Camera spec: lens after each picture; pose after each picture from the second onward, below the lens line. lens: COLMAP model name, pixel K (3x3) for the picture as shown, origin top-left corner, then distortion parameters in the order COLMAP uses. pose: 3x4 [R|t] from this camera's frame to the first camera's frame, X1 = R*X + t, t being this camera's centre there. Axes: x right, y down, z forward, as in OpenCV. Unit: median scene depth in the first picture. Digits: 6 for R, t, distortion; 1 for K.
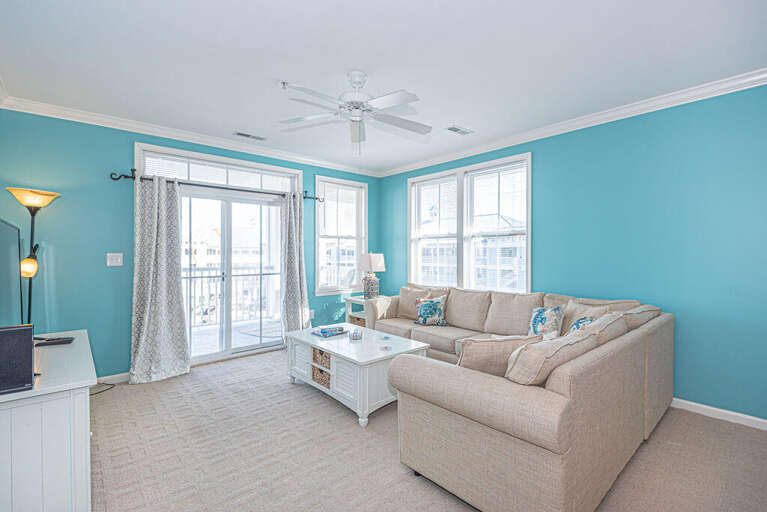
lens RADIAL K [[369.7, 0, 387.3], [0, 369.7, 252.4], [0, 0, 1]] dist [0.002479, -0.002813]
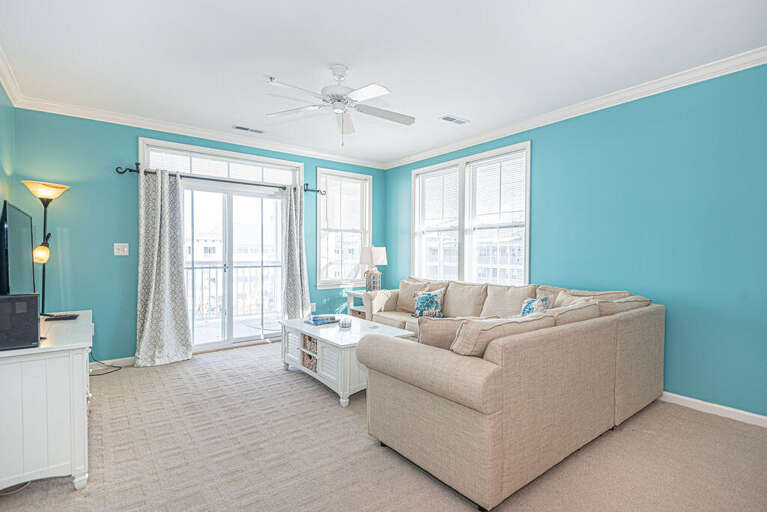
lens RADIAL K [[394.2, 0, 384.1], [0, 394.2, 257.3], [0, 0, 1]] dist [0.004225, 0.002493]
pose [[0.997572, 0.004705, -0.069488, 0.087385], [-0.003600, 0.999865, 0.016013, 0.020765], [0.069554, -0.015724, 0.997454, -0.069912]]
